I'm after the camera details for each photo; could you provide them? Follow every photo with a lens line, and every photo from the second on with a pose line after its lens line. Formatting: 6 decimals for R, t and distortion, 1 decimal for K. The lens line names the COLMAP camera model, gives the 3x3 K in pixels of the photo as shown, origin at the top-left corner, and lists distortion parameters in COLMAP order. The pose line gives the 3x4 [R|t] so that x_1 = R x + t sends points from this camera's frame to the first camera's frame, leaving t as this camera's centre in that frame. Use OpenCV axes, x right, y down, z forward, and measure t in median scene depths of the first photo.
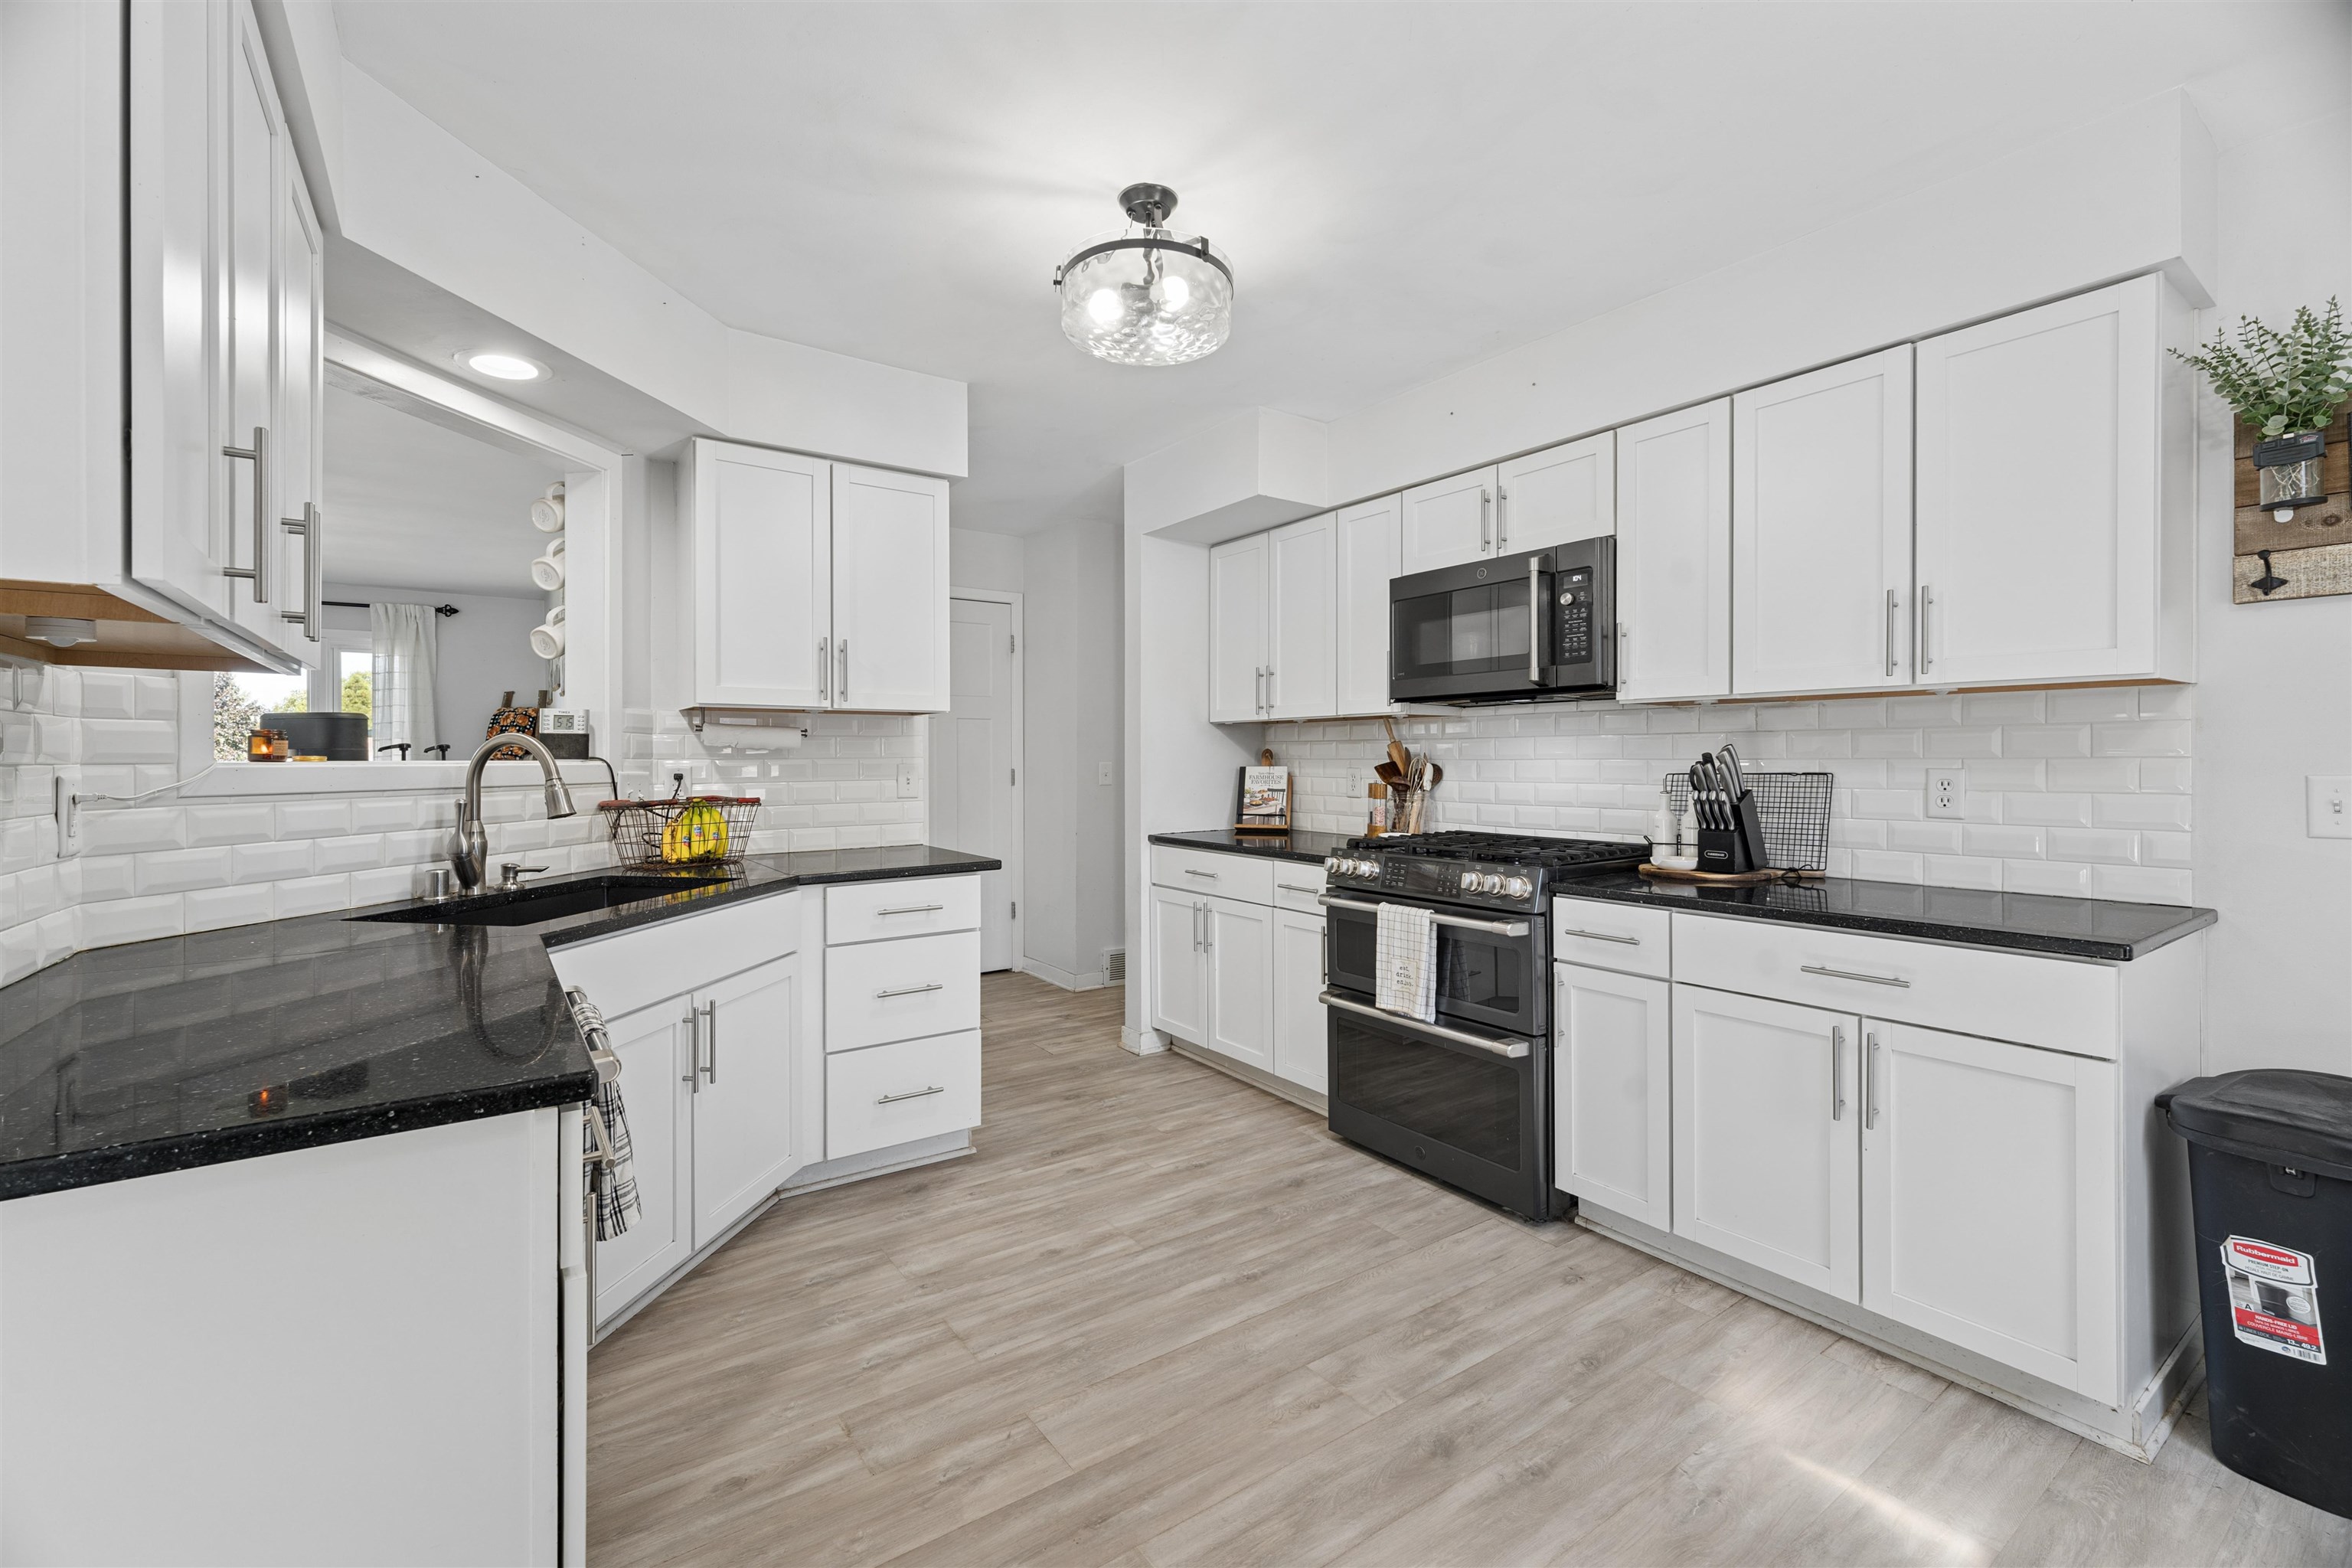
lens RADIAL K [[996.5, 0, 1164.3], [0, 996.5, 768.3], [0, 0, 1]] dist [0.008335, -0.001635]
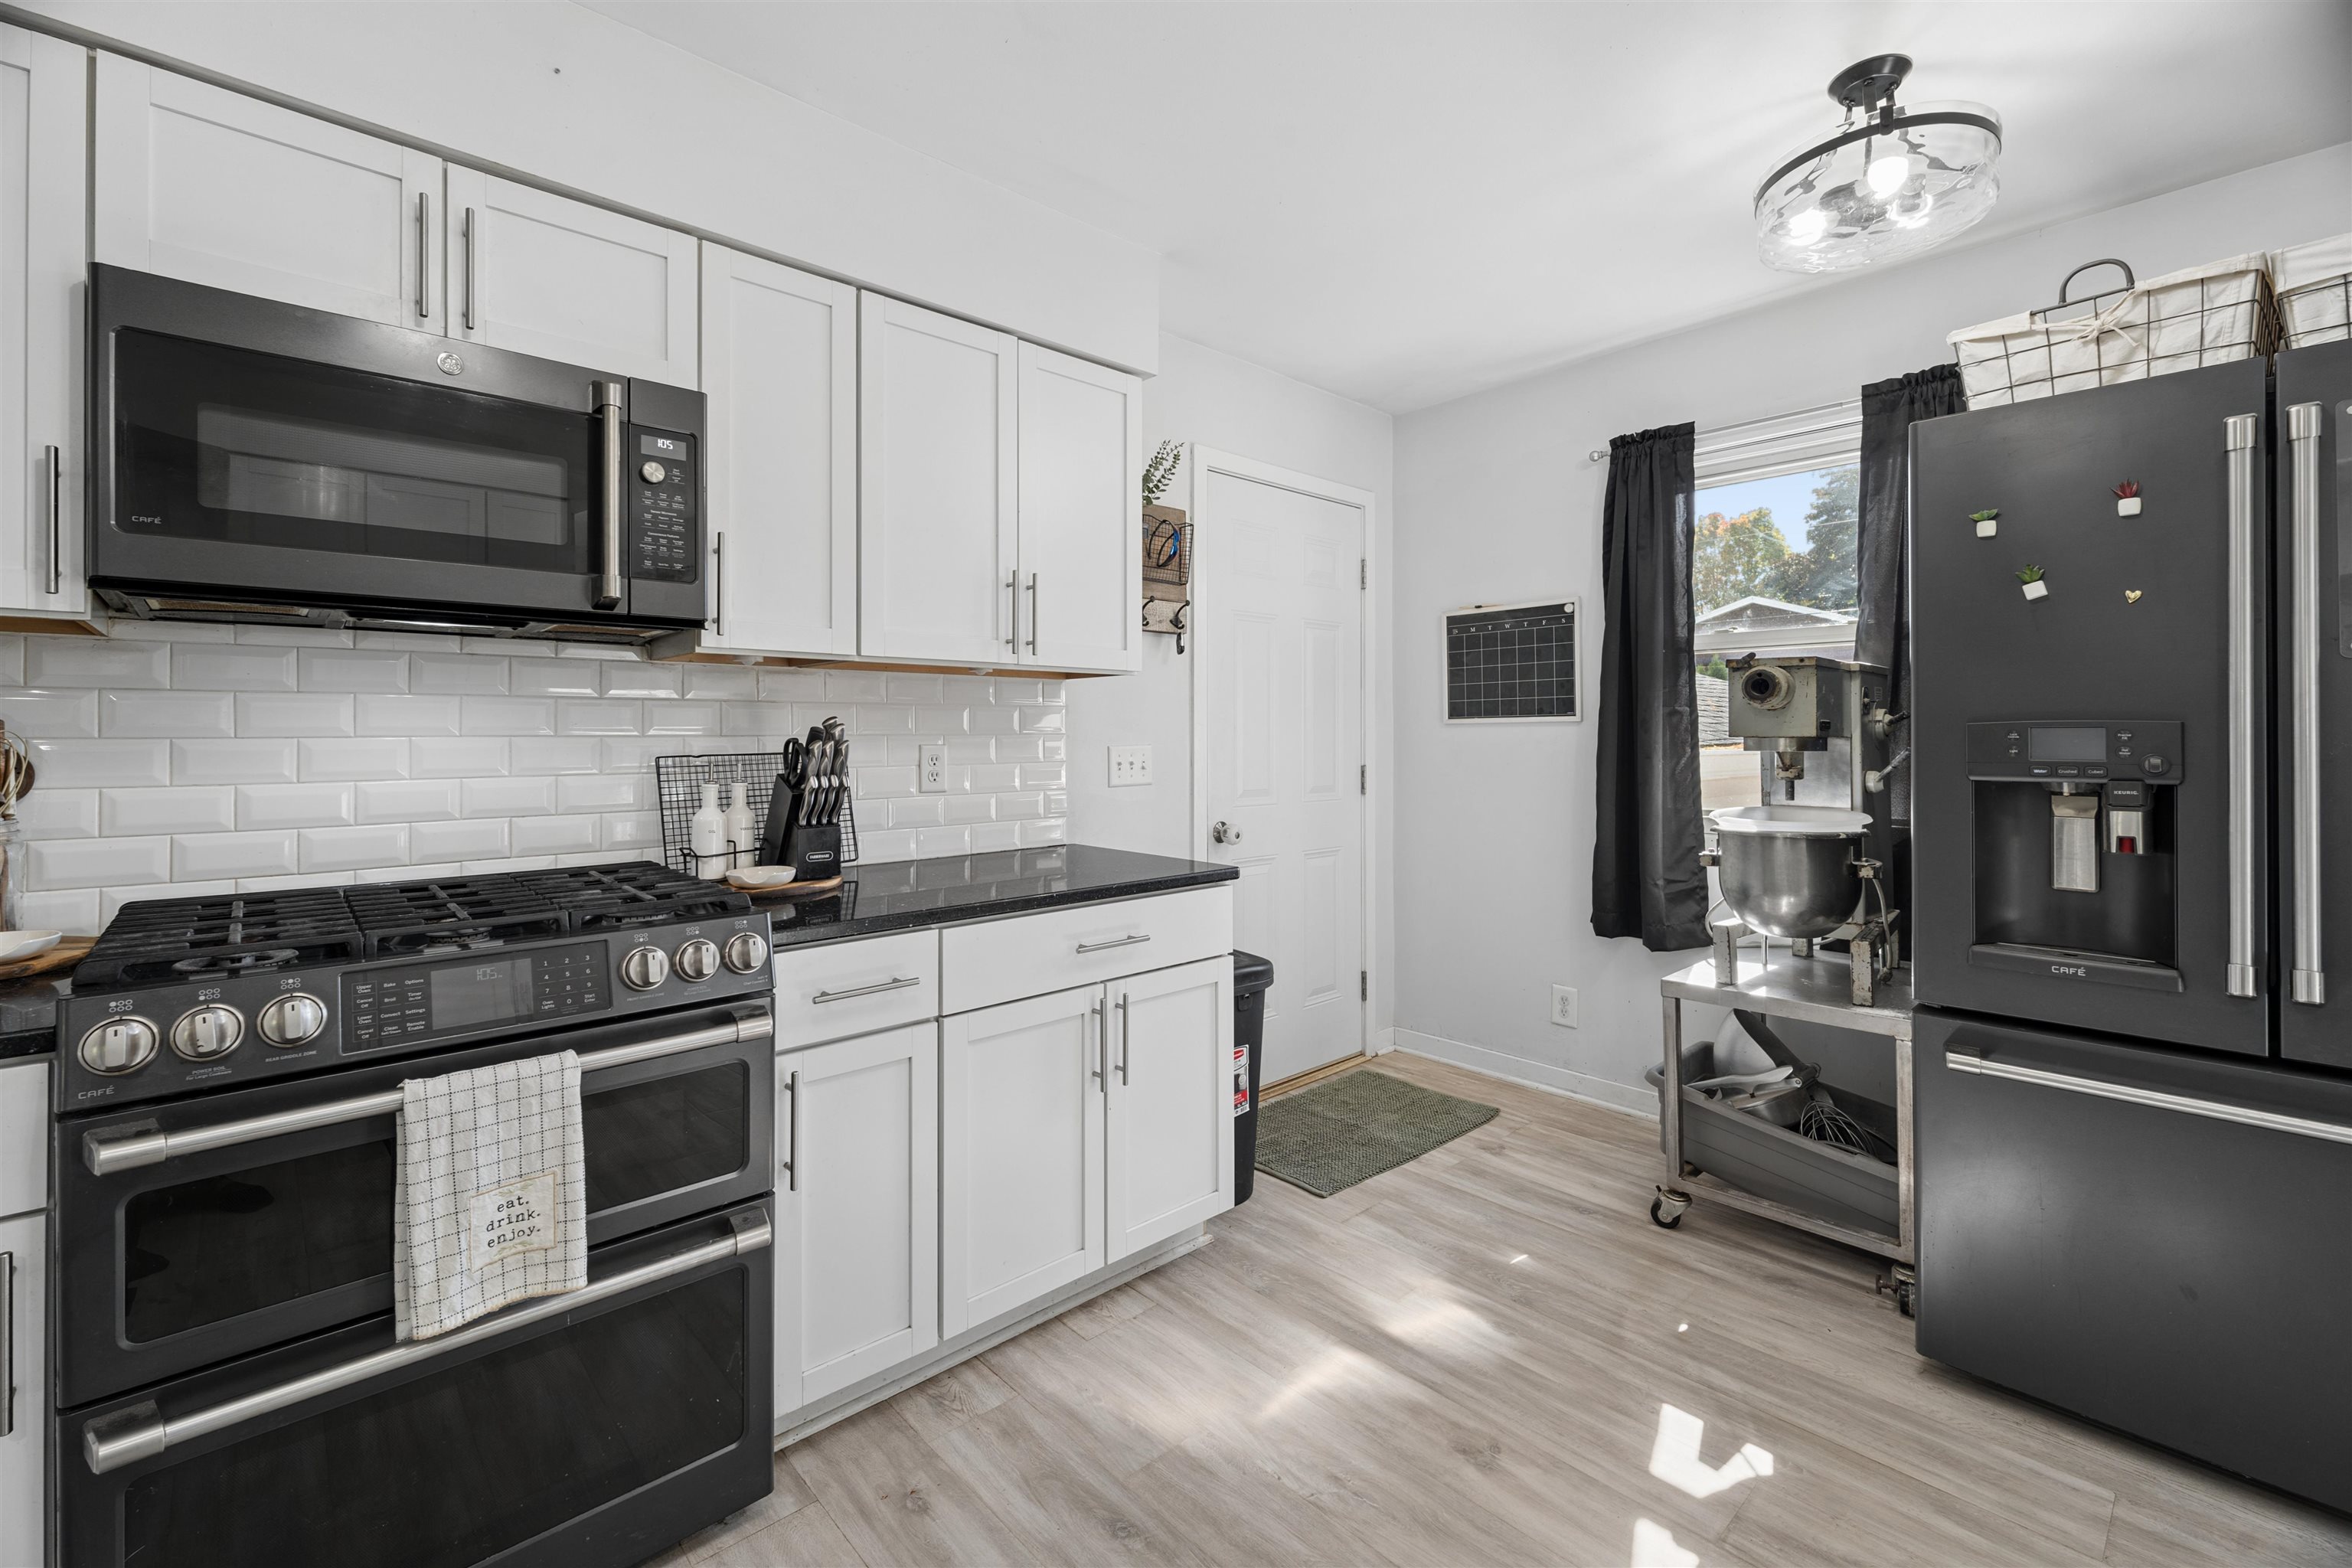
lens RADIAL K [[996.5, 0, 1174.4], [0, 996.5, 736.6], [0, 0, 1]] dist [0.008335, -0.001635]
pose [[-0.120897, 0.000468, 0.992665, -0.269175], [0.014962, 0.999887, 0.001351, -0.004923], [-0.992552, 0.015016, -0.120890, 0.849033]]
